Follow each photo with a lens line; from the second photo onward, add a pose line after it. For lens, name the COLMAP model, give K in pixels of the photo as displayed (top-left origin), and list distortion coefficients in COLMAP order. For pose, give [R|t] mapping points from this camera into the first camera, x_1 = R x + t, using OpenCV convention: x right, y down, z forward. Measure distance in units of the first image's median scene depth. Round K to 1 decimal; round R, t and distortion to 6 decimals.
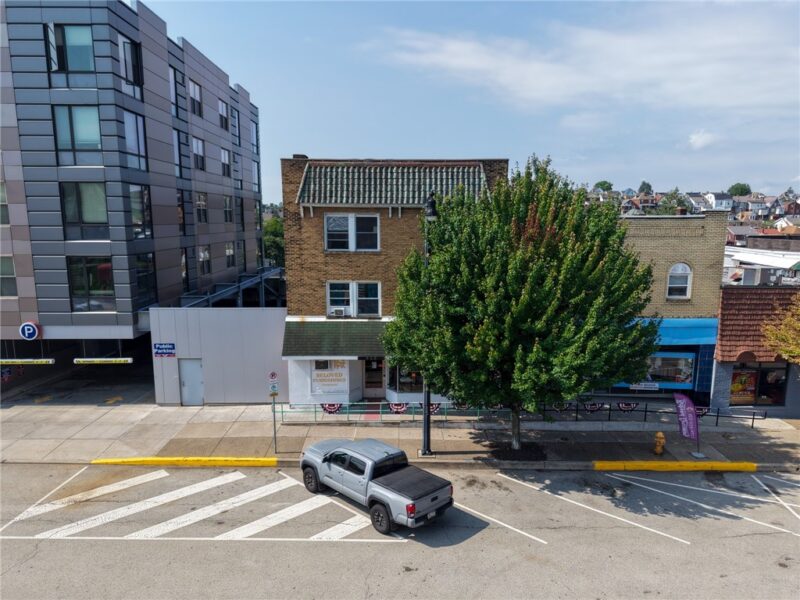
lens RADIAL K [[539.2, 0, 400.0], [0, 539.2, 300.0], [0, 0, 1]] dist [0.003032, -0.005823]
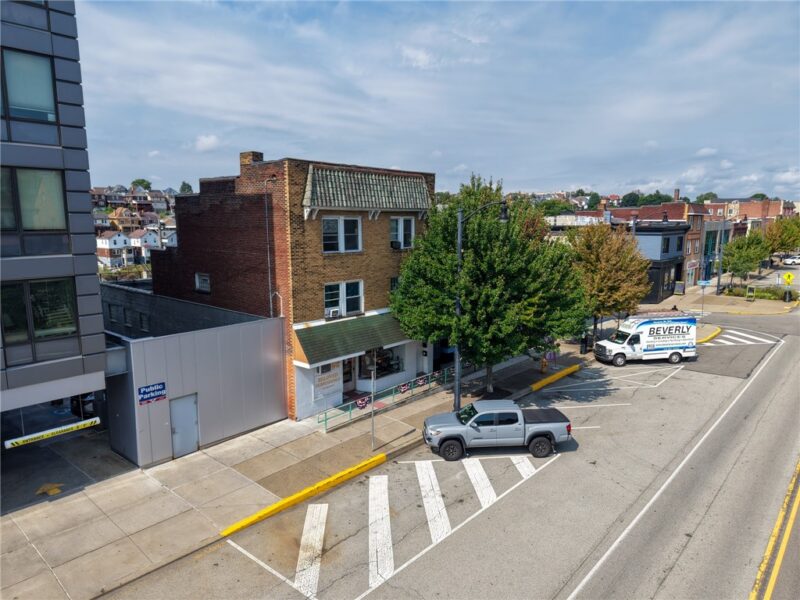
lens RADIAL K [[539.2, 0, 400.0], [0, 539.2, 300.0], [0, 0, 1]] dist [0.003032, -0.005823]
pose [[0.662691, -0.113335, 0.740267, -0.795965], [0.111823, 0.992376, 0.051828, -0.041612], [-0.740497, 0.048434, 0.670312, 0.228267]]
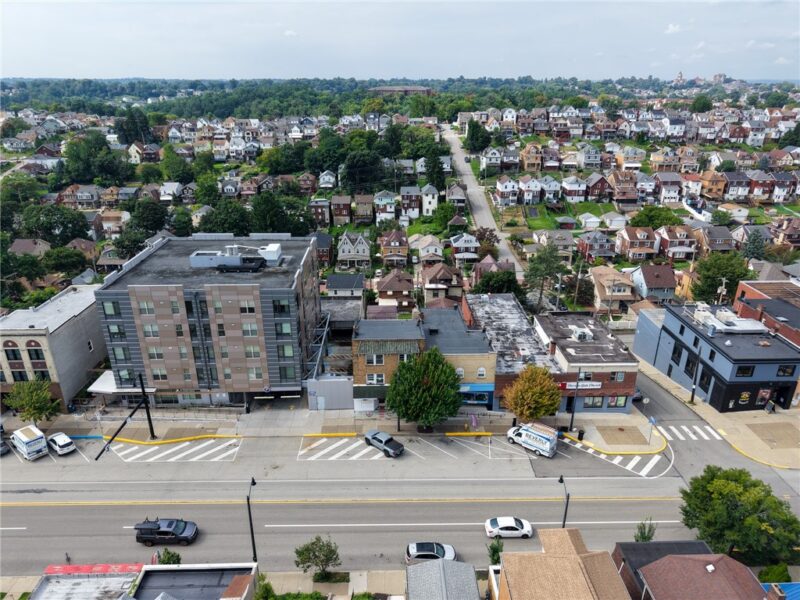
lens RADIAL K [[531.8, 0, 400.0], [0, 531.8, 300.0], [0, 0, 1]] dist [0.034514, -0.001770]
pose [[0.999797, -0.012192, 0.016042, 0.010057], [0.008011, 0.971048, 0.238750, -1.166170], [-0.018489, -0.238573, 0.970949, -1.835327]]
